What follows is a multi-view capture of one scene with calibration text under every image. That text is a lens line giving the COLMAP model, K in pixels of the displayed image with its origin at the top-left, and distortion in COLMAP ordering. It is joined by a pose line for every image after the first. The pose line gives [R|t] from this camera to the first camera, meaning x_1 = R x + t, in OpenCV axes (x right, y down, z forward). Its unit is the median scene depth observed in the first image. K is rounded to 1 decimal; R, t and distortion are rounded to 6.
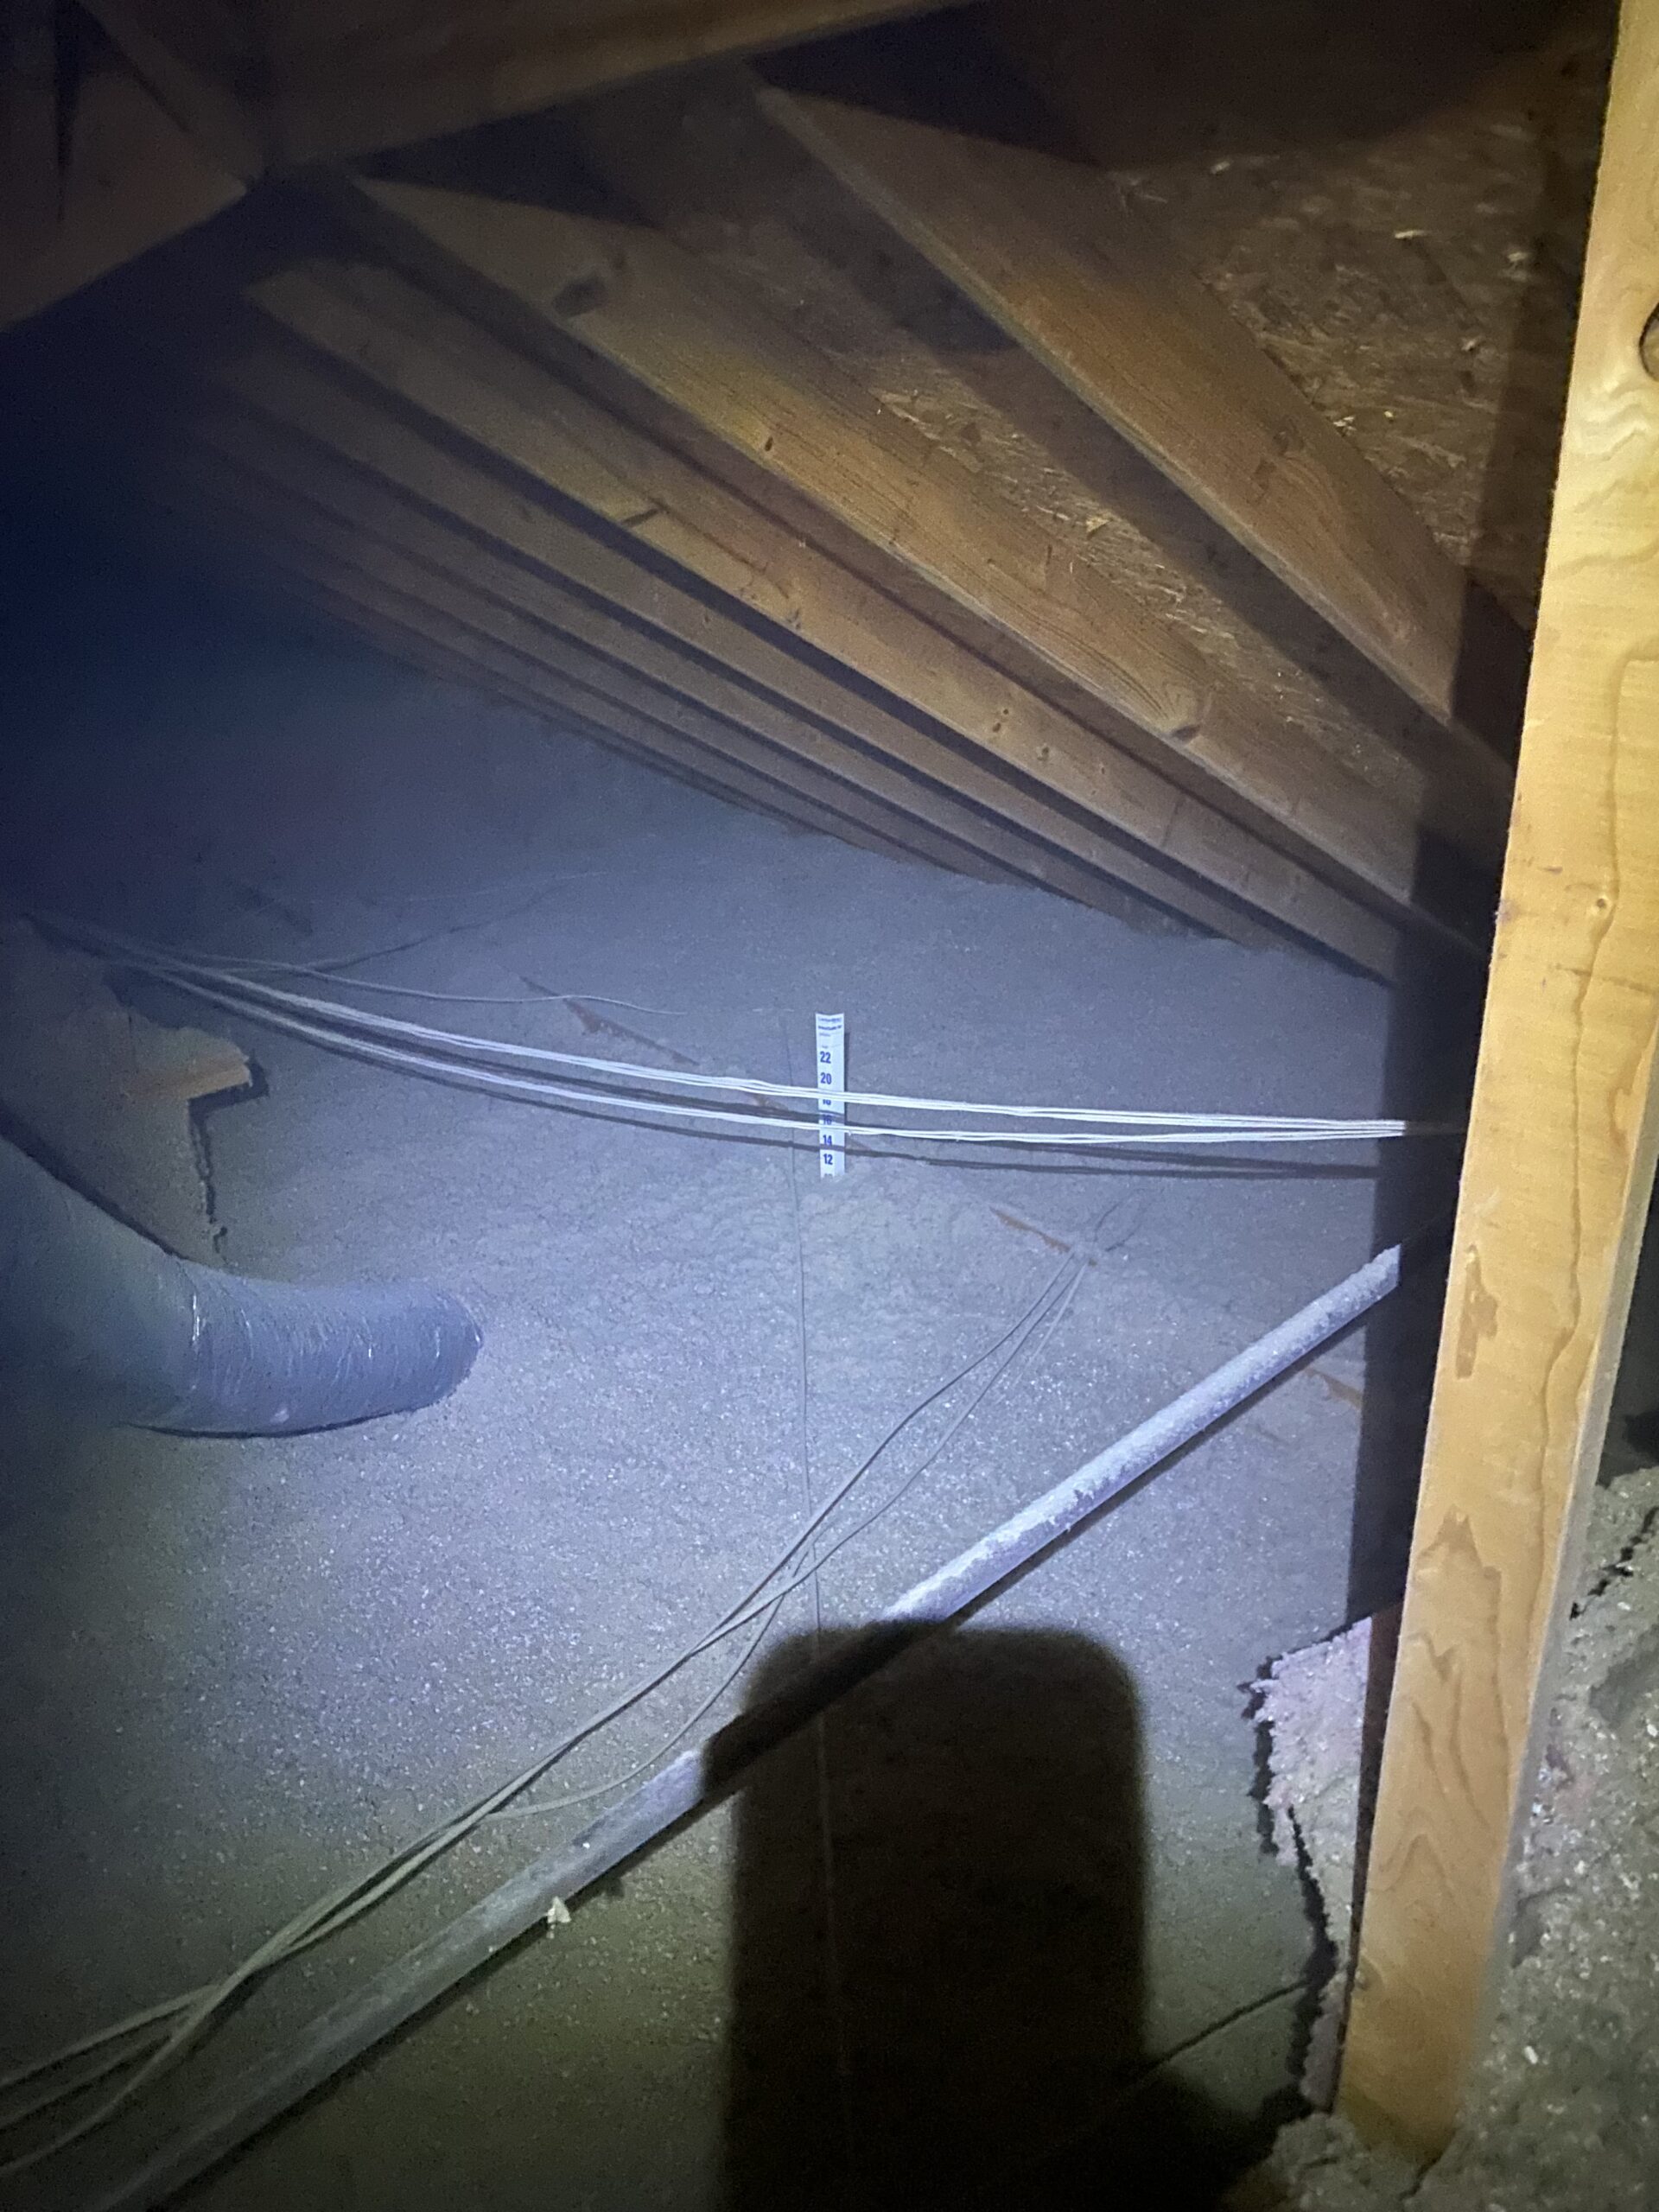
lens RADIAL K [[1709.7, 0, 829.5], [0, 1709.7, 1106.0], [0, 0, 1]] dist [0.092604, -0.176670]
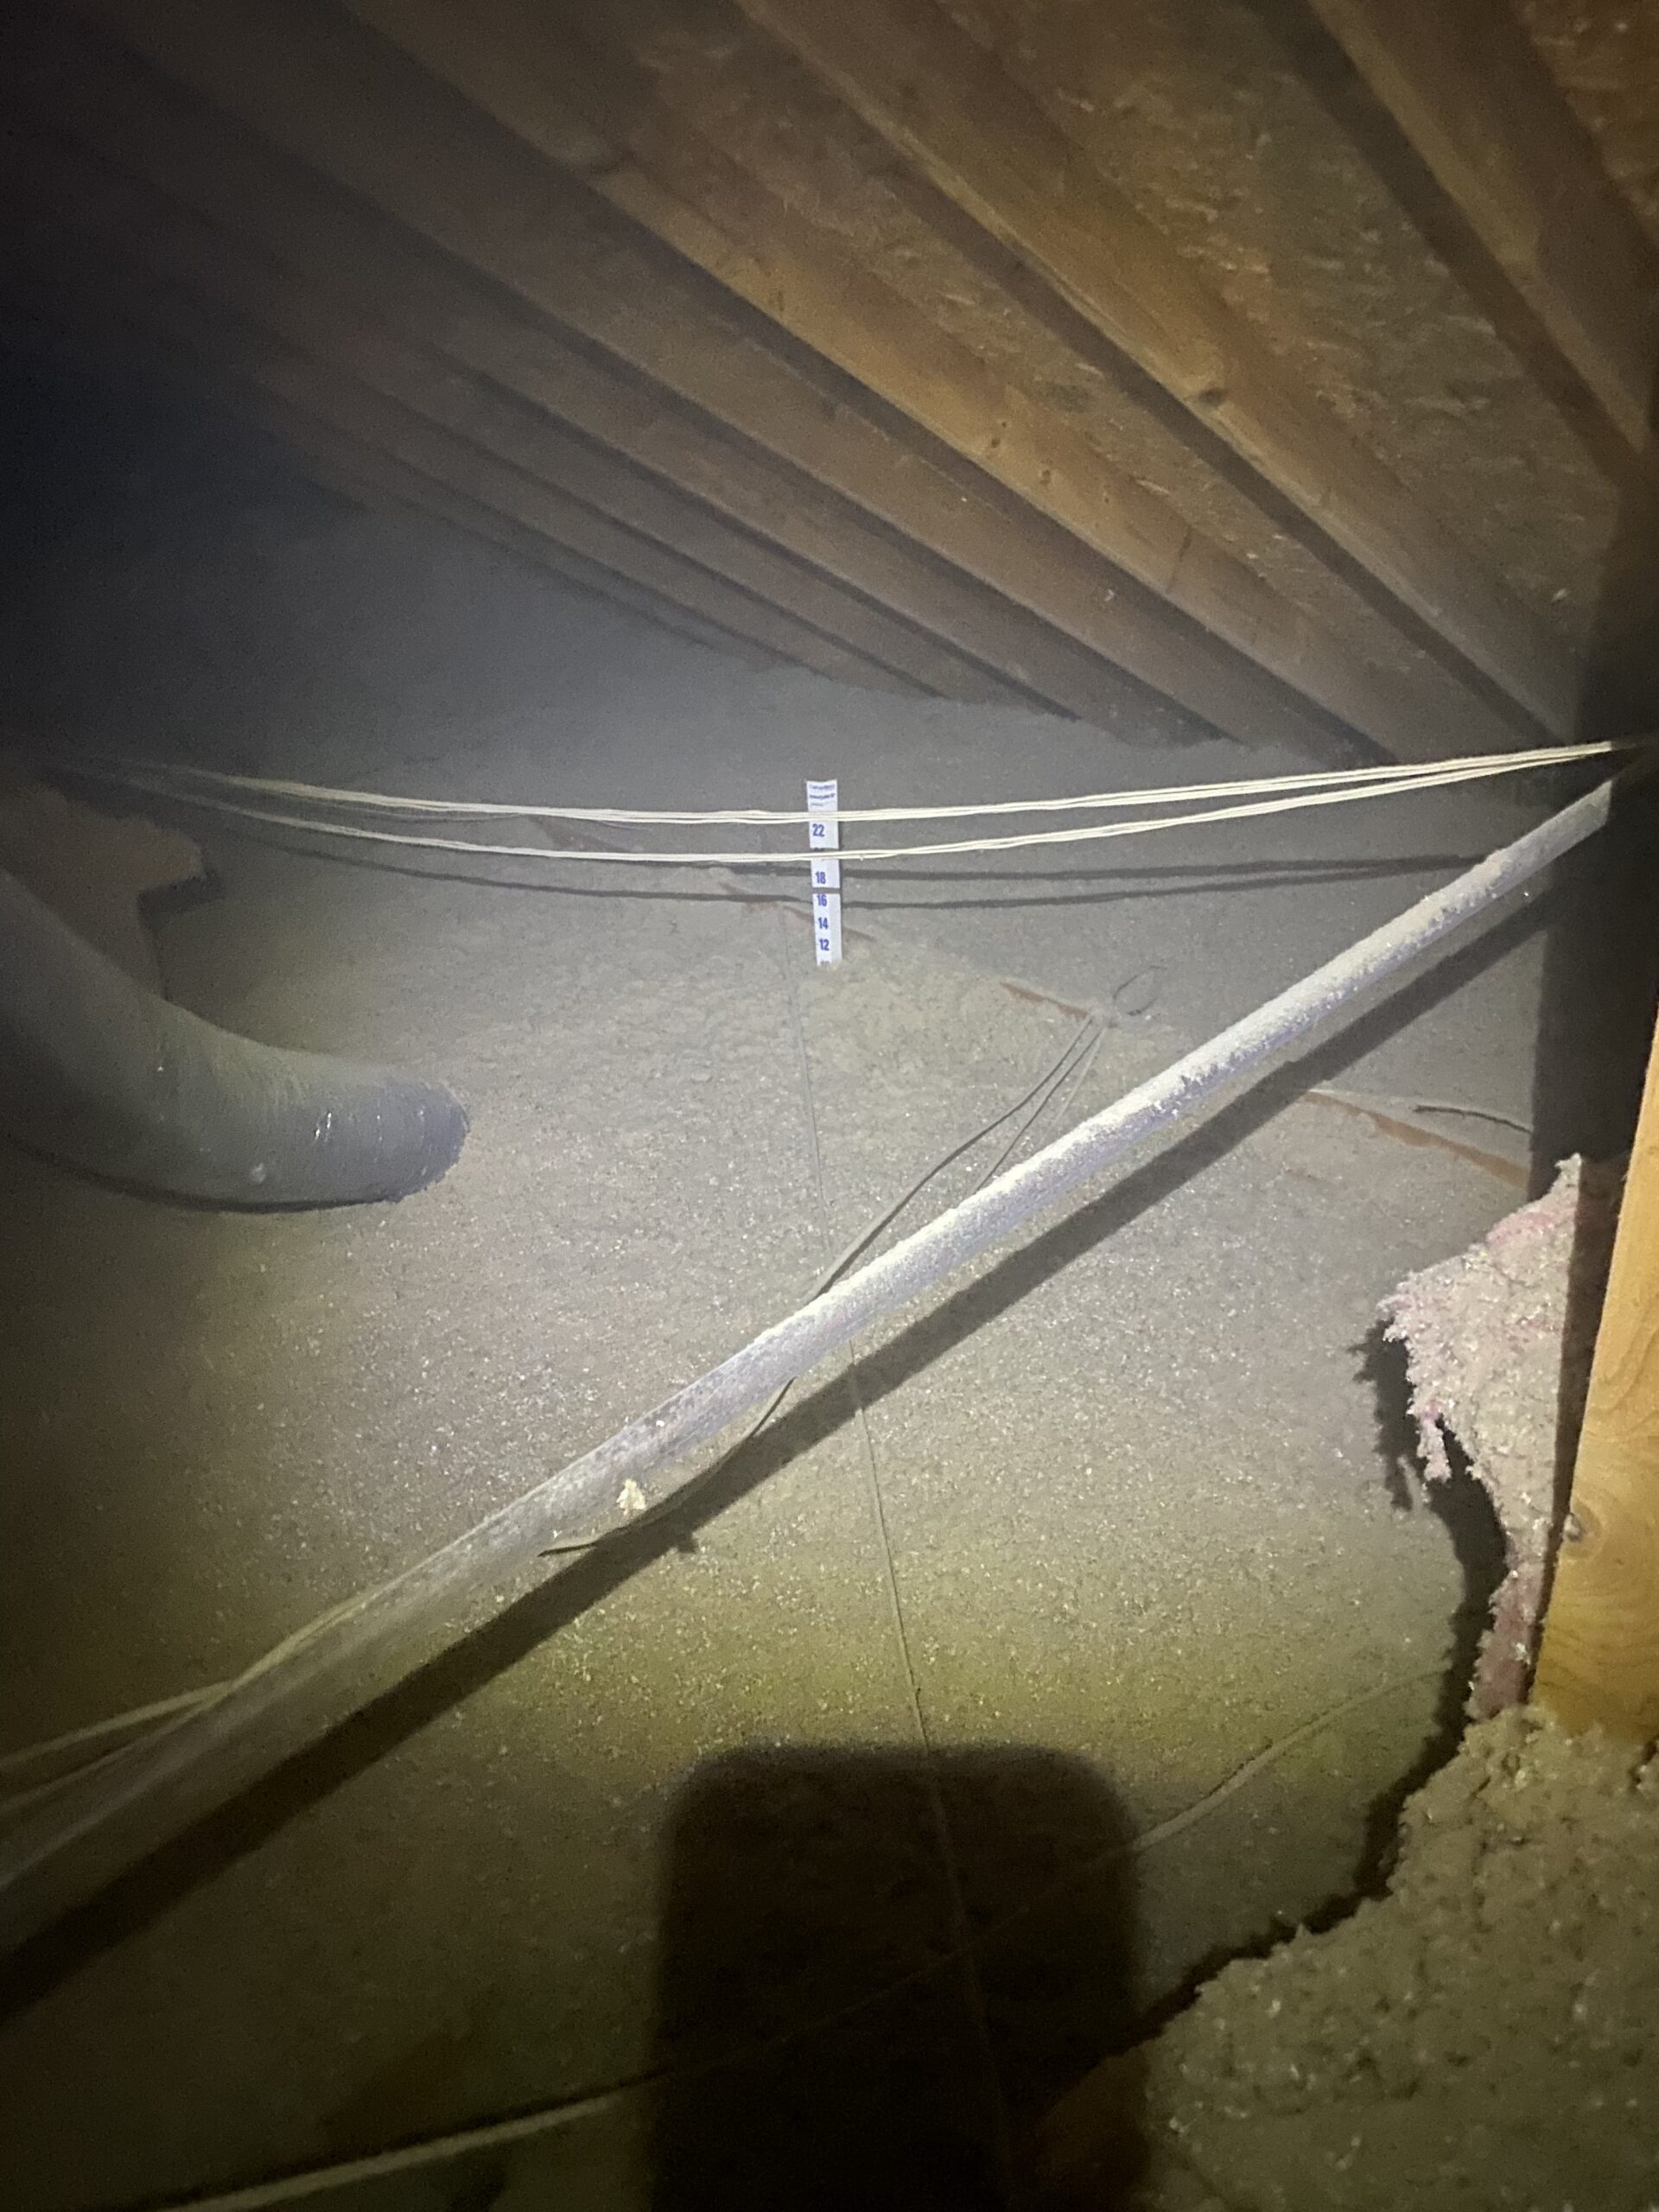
lens RADIAL K [[1694.7, 0, 829.5], [0, 1694.7, 1106.0], [0, 0, 1]] dist [0.198443, -0.596917]
pose [[0.998909, -0.039651, 0.024690, -0.031377], [0.038659, 0.998475, 0.039421, 0.105629], [-0.026216, -0.038423, 0.998918, 0.071211]]
